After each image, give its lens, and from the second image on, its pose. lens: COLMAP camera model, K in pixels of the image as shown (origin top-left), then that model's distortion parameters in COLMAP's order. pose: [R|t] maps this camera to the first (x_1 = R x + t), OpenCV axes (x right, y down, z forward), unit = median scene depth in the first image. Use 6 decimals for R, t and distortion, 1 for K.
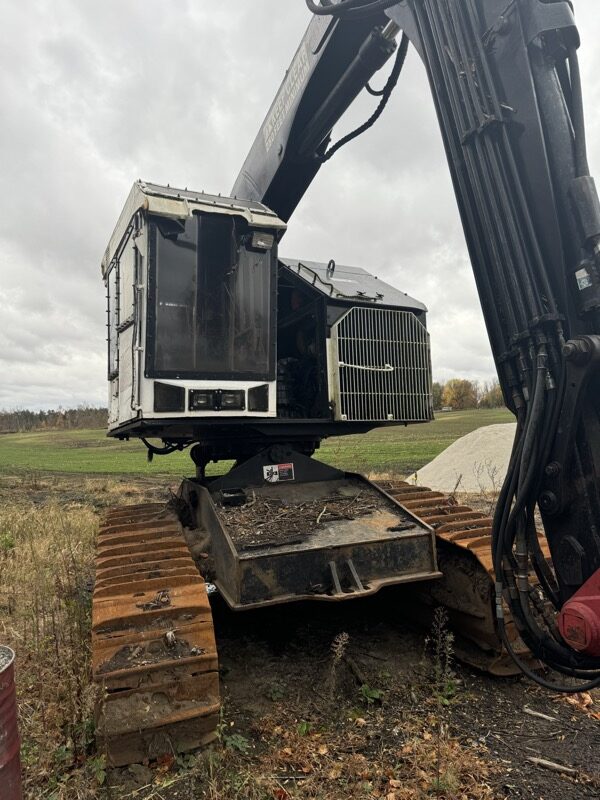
lens RADIAL K [[562.6, 0, 300.0], [0, 562.6, 400.0], [0, 0, 1]] dist [0.076826, -0.149554]
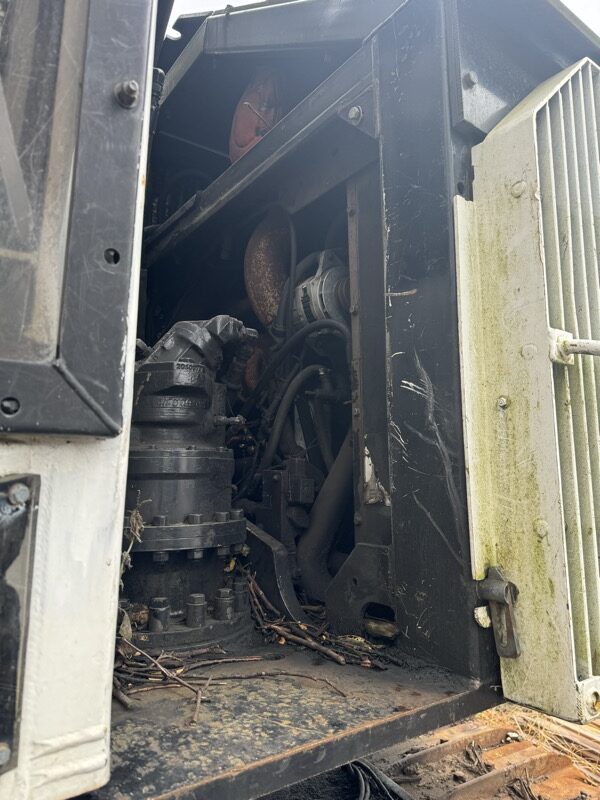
lens RADIAL K [[562.6, 0, 300.0], [0, 562.6, 400.0], [0, 0, 1]] dist [0.076826, -0.149554]
pose [[0.984175, 0.053490, 0.168933, -0.029983], [-0.044874, 0.997510, -0.054416, -0.040498], [-0.171423, 0.045974, 0.984124, 0.957293]]
